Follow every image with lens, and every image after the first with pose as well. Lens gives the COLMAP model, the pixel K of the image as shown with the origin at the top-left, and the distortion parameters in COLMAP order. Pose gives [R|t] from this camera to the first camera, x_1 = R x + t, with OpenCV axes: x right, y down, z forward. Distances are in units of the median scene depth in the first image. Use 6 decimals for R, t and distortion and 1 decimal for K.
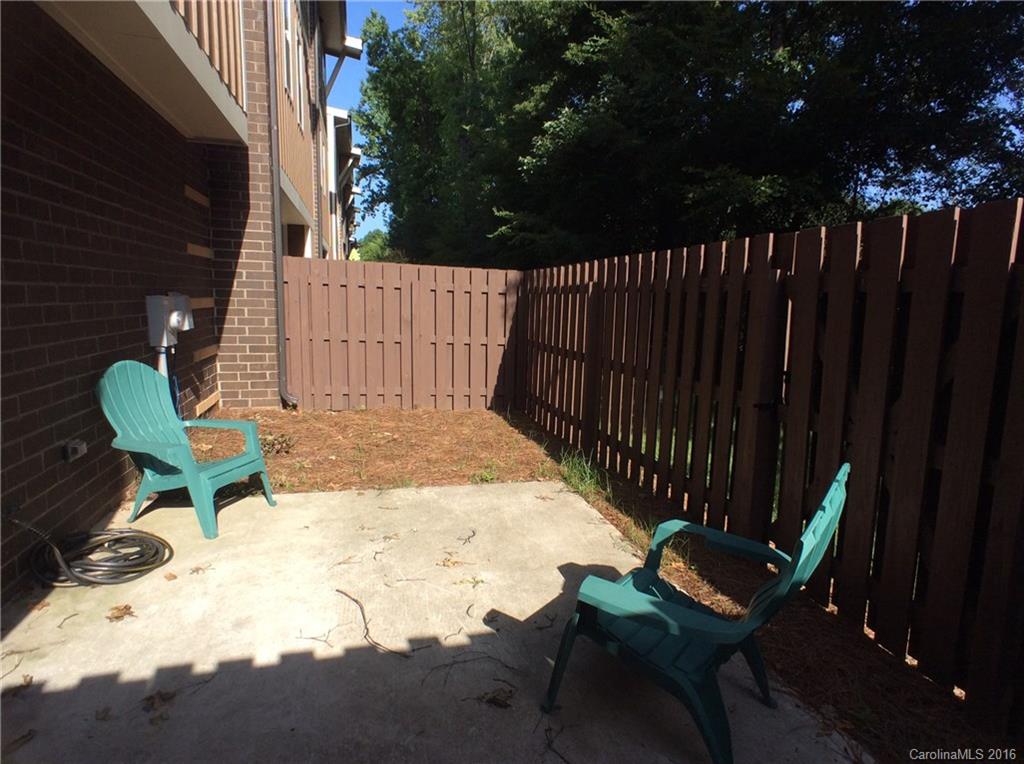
lens RADIAL K [[585.9, 0, 517.3], [0, 585.9, 412.6], [0, 0, 1]] dist [-0.011668, 0.011752]
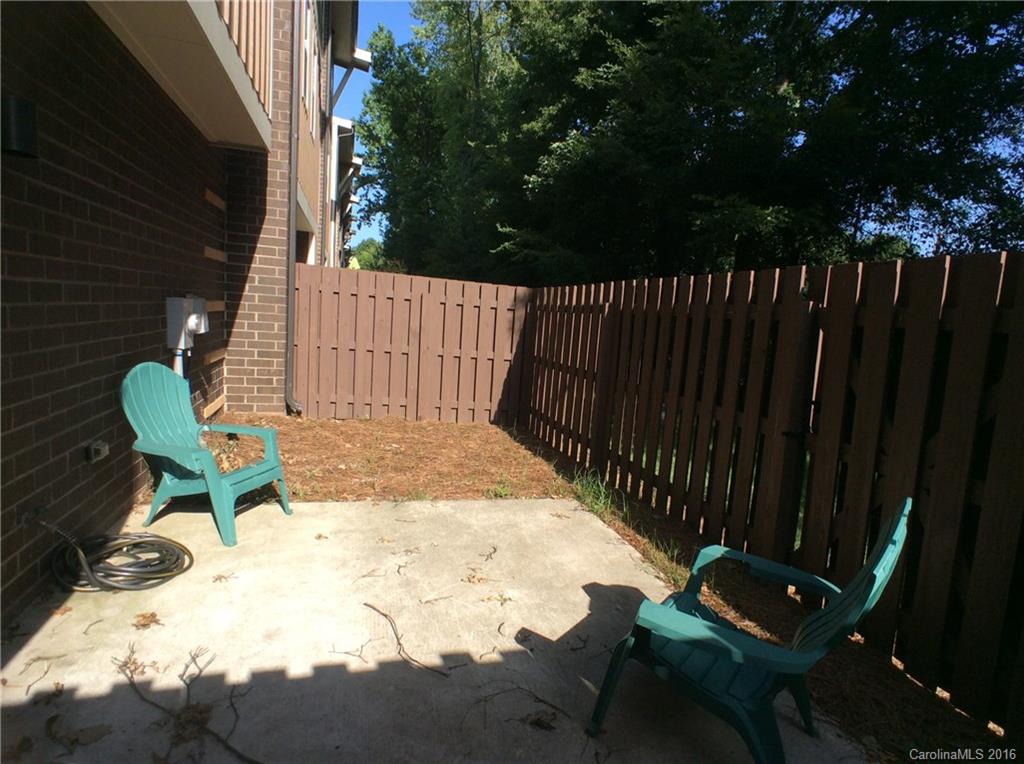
lens RADIAL K [[585.9, 0, 467.8], [0, 585.9, 406.3], [0, 0, 1]] dist [-0.011668, 0.011752]
pose [[0.998913, 0.039629, 0.024532, -0.137669], [-0.039013, 0.998923, -0.025101, -0.009813], [-0.025500, 0.024117, 0.999384, -0.002030]]
